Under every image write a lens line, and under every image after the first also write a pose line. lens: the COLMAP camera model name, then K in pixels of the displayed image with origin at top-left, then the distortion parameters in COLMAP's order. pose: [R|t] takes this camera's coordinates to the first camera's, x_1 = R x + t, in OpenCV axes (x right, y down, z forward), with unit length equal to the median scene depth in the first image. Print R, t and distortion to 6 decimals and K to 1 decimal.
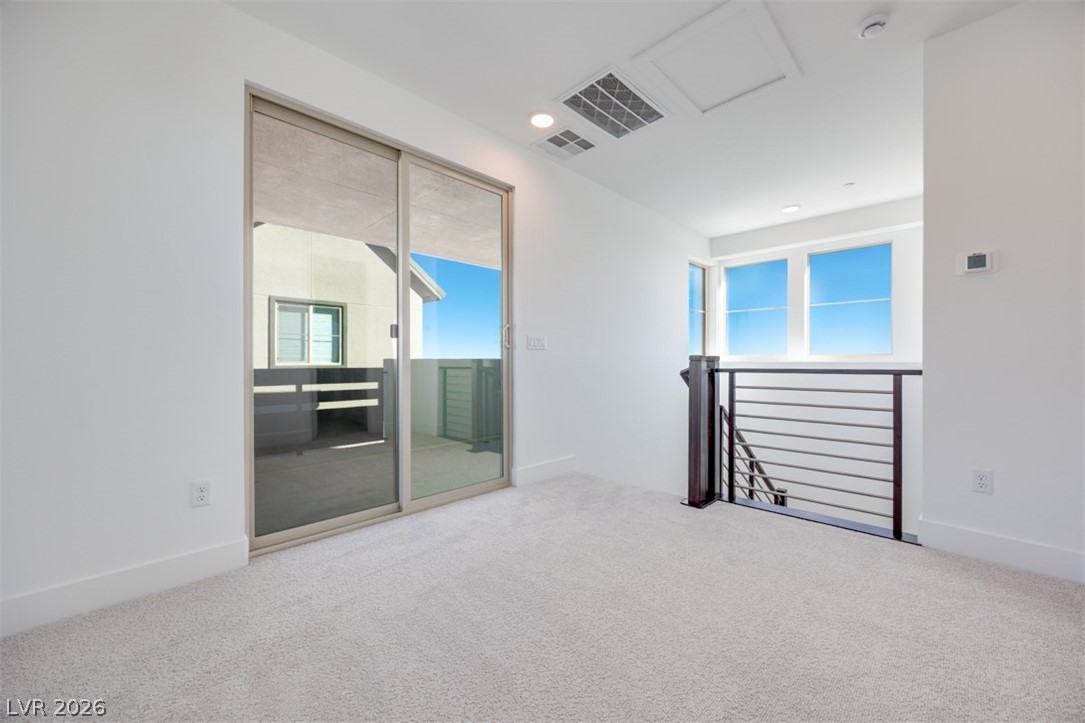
lens RADIAL K [[426.5, 0, 540.5], [0, 426.5, 363.3], [0, 0, 1]] dist [-0.000013, -0.000009]
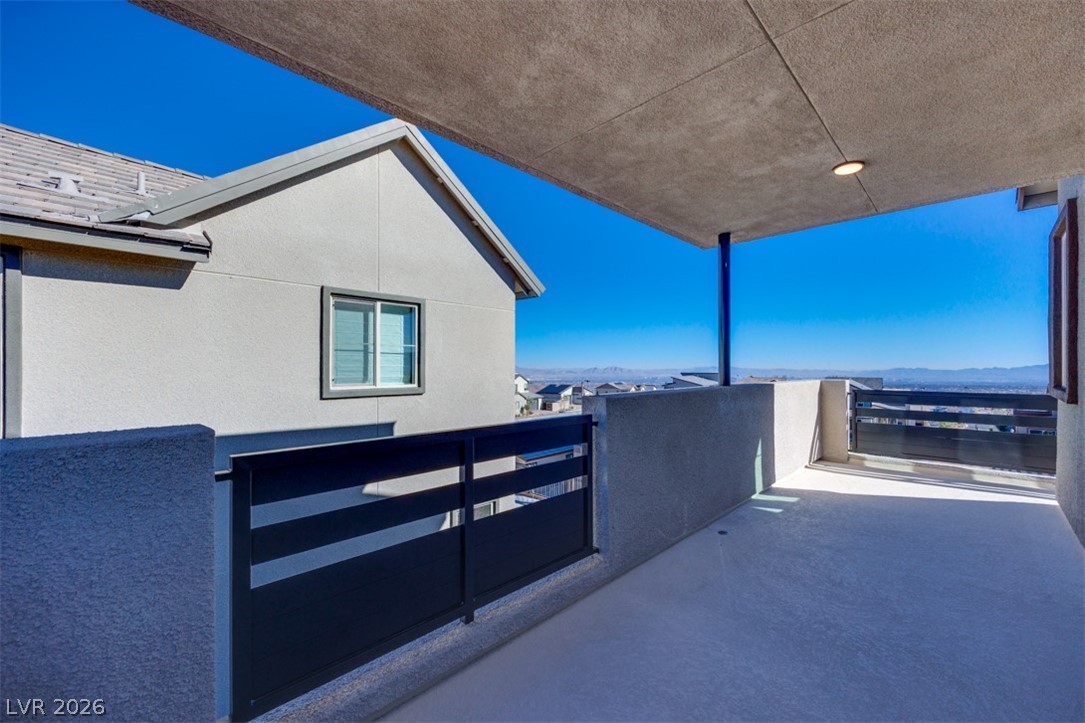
lens RADIAL K [[435.1, 0, 544.8], [0, 435.1, 368.3], [0, 0, 1]] dist [-0.010648, -0.000144]
pose [[0.999988, 0.004987, -0.000102, -0.425774], [-0.004987, 0.999984, -0.002551, -0.043445], [0.000089, 0.002551, 0.999997, 0.474093]]
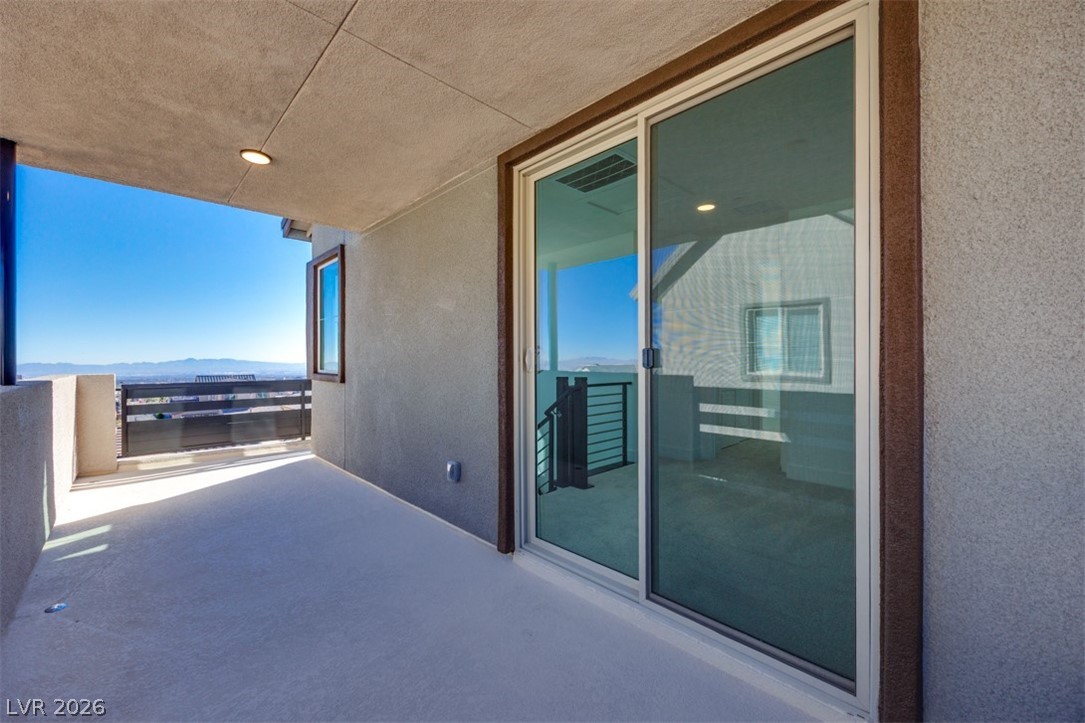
lens RADIAL K [[427.6, 0, 560.6], [0, 427.6, 365.3], [0, 0, 1]] dist [-0.003340, -0.000143]
pose [[-0.012937, -0.003901, 0.999909, -0.588882], [0.005653, 0.999976, 0.003974, -0.036434], [-0.999900, 0.005704, -0.012915, 0.642445]]
